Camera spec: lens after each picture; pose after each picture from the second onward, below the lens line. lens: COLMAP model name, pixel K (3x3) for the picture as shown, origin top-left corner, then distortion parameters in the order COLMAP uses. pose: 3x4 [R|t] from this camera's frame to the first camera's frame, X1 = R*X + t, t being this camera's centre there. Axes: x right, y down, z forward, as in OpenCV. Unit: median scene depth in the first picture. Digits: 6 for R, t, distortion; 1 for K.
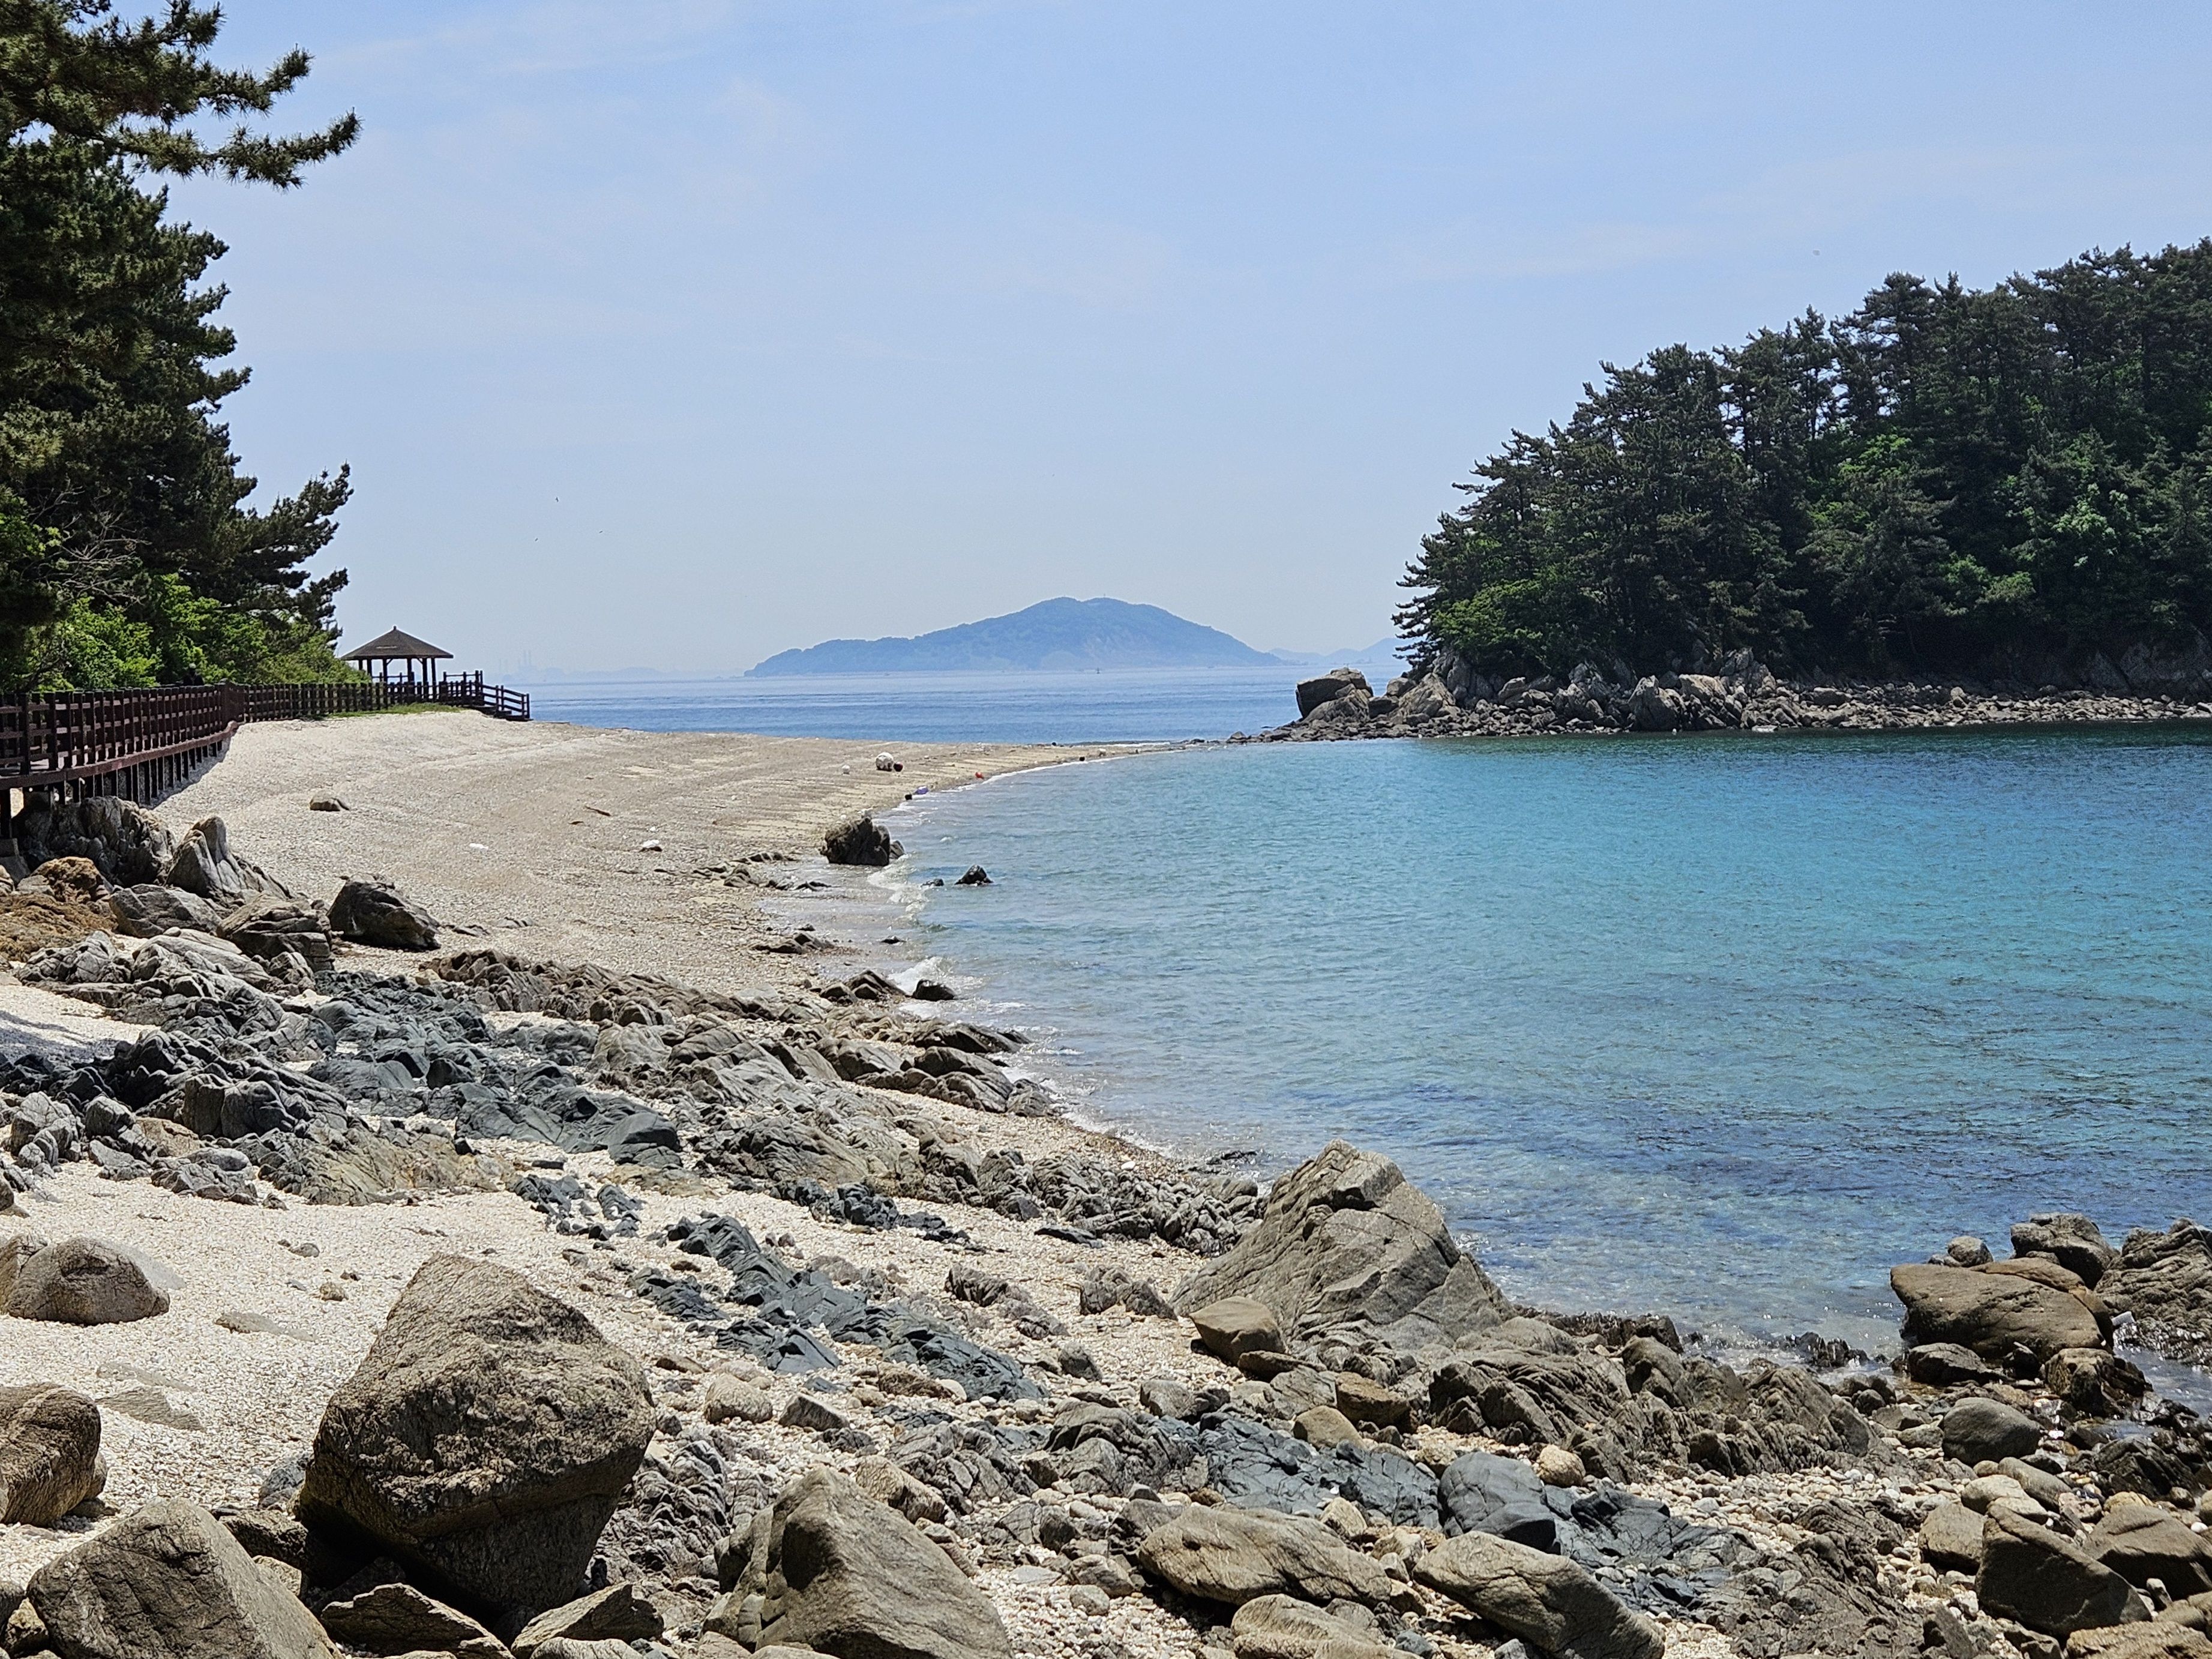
lens RADIAL K [[3273.0, 0, 1108.4], [0, 3273.0, 834.8], [0, 0, 1]] dist [0.105965, 0.000000]
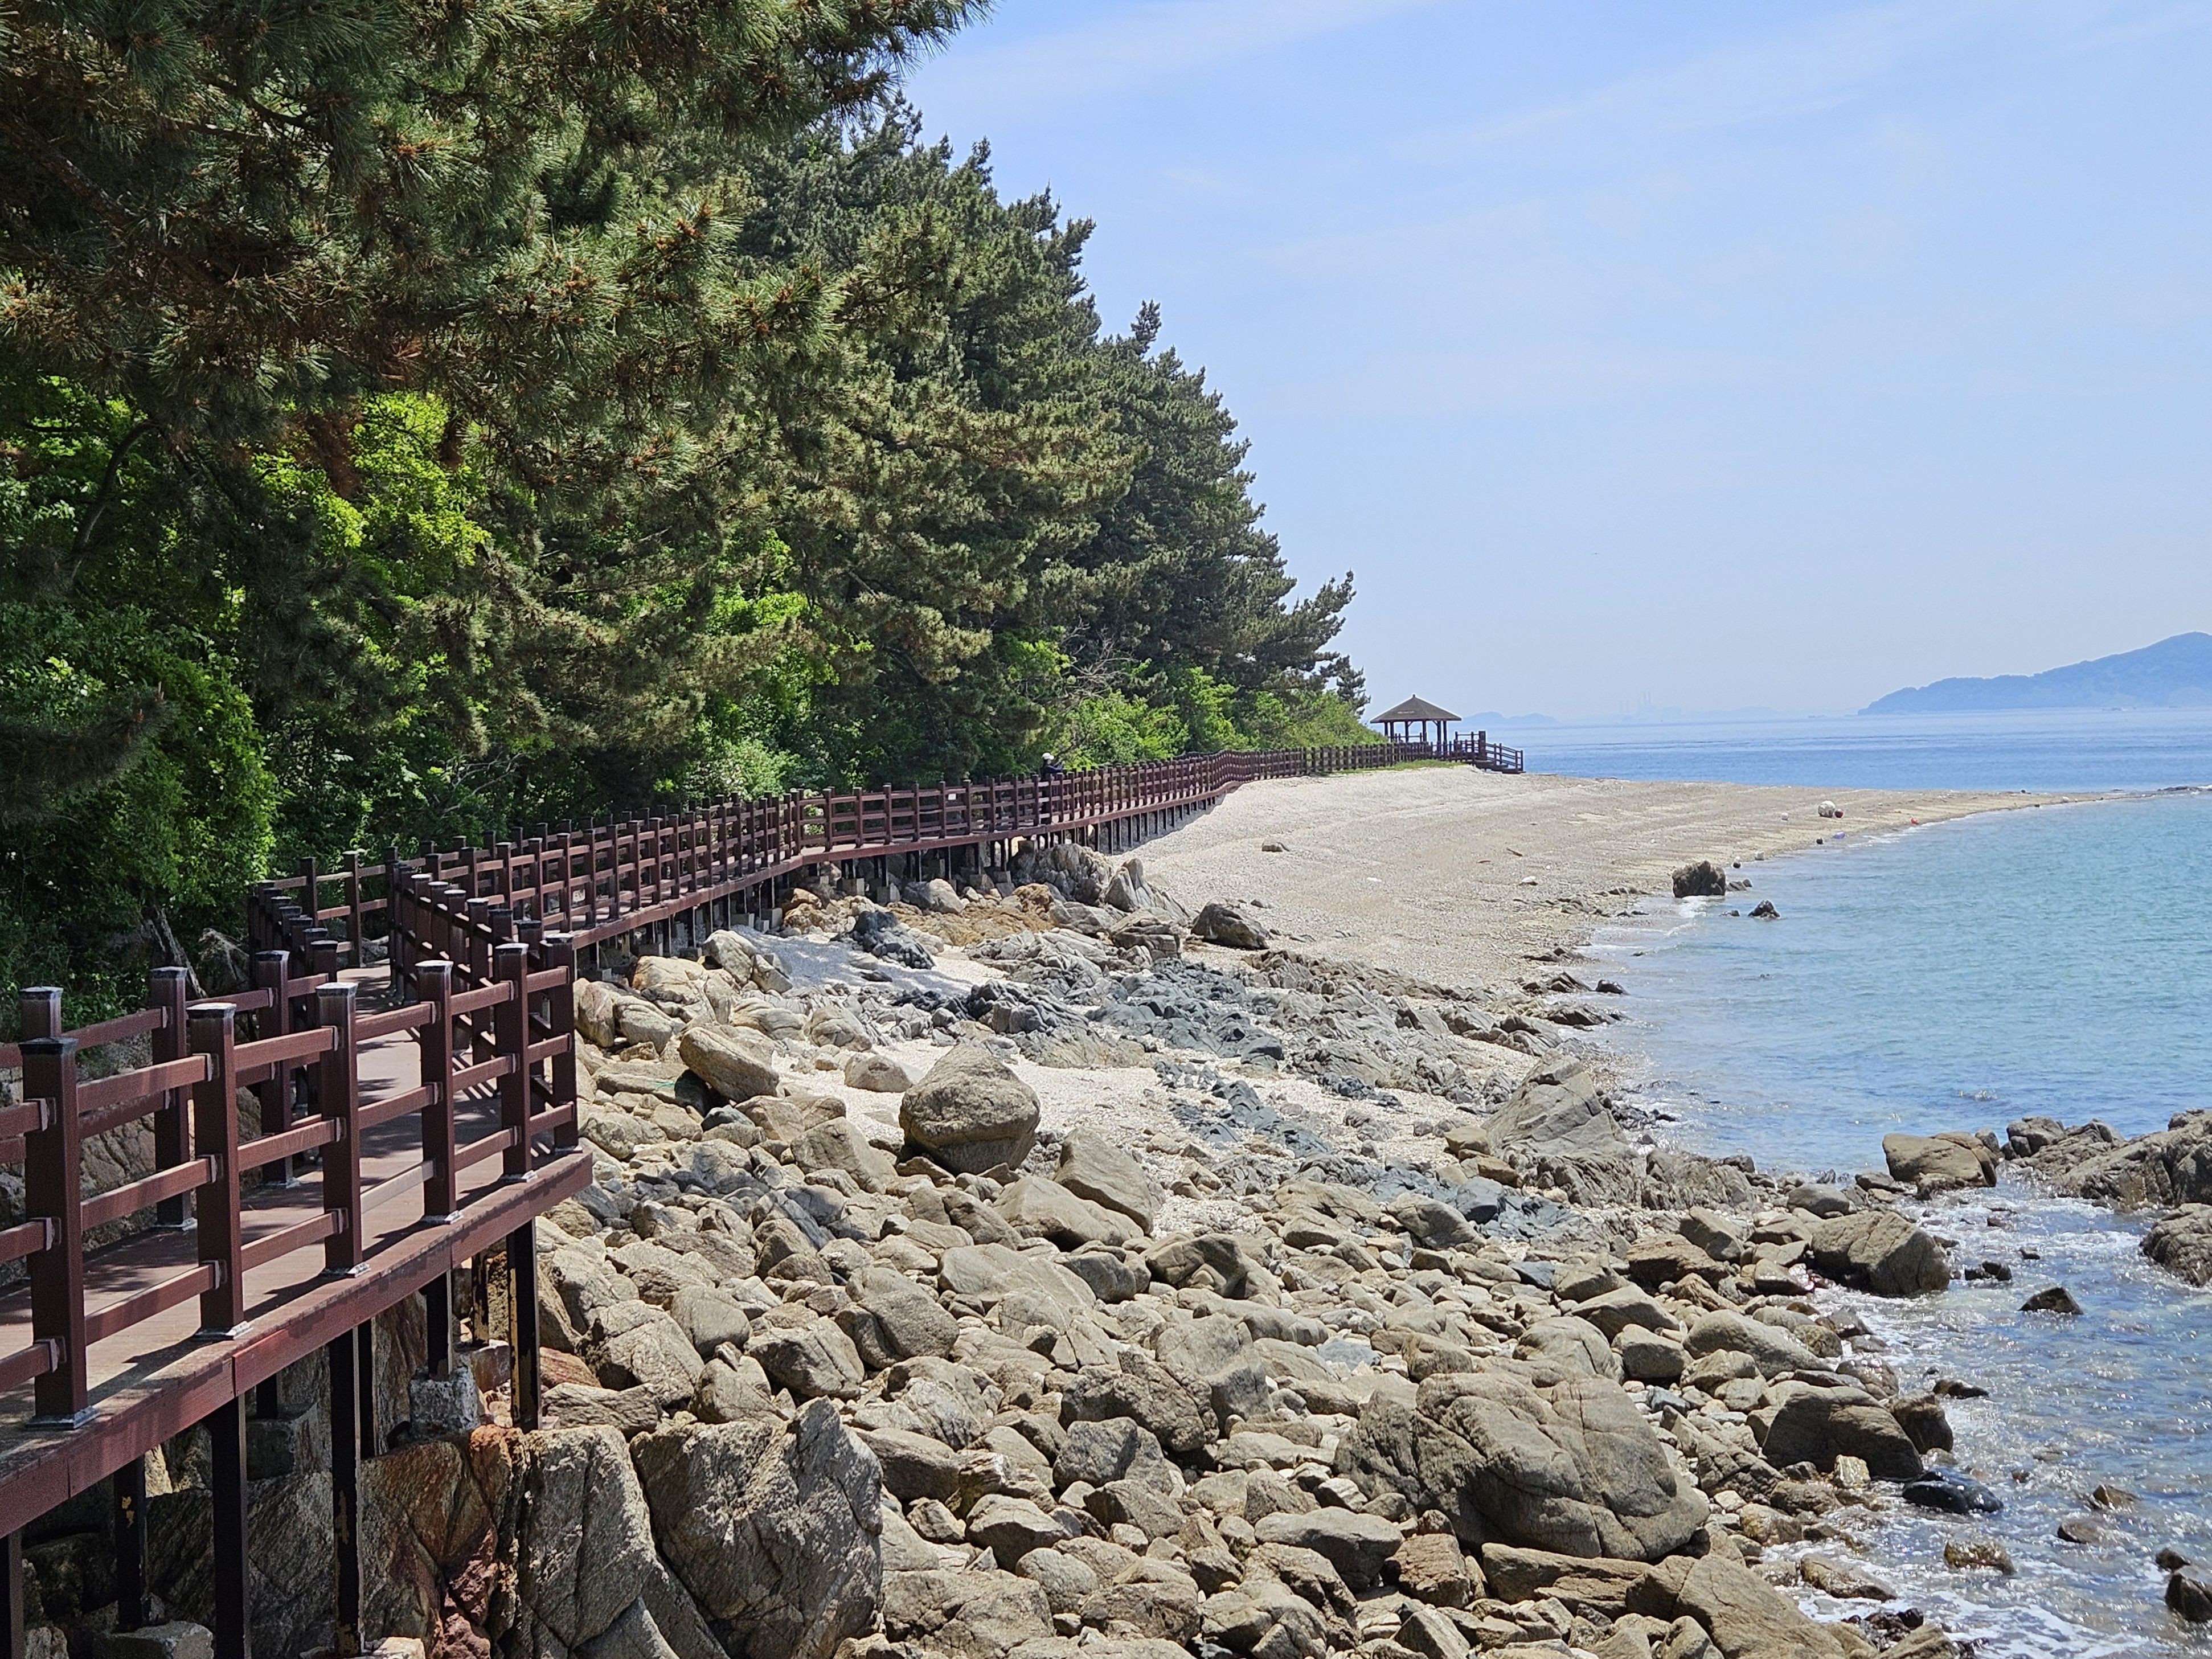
lens RADIAL K [[3272.7, 0, 1105.3], [0, 3272.7, 840.4], [0, 0, 1]] dist [0.105965, 0.000000]
pose [[0.937871, 0.008772, -0.346874, 0.229296], [-0.011590, 0.999915, -0.006049, -0.004463], [0.346791, 0.009693, 0.937892, -0.391829]]
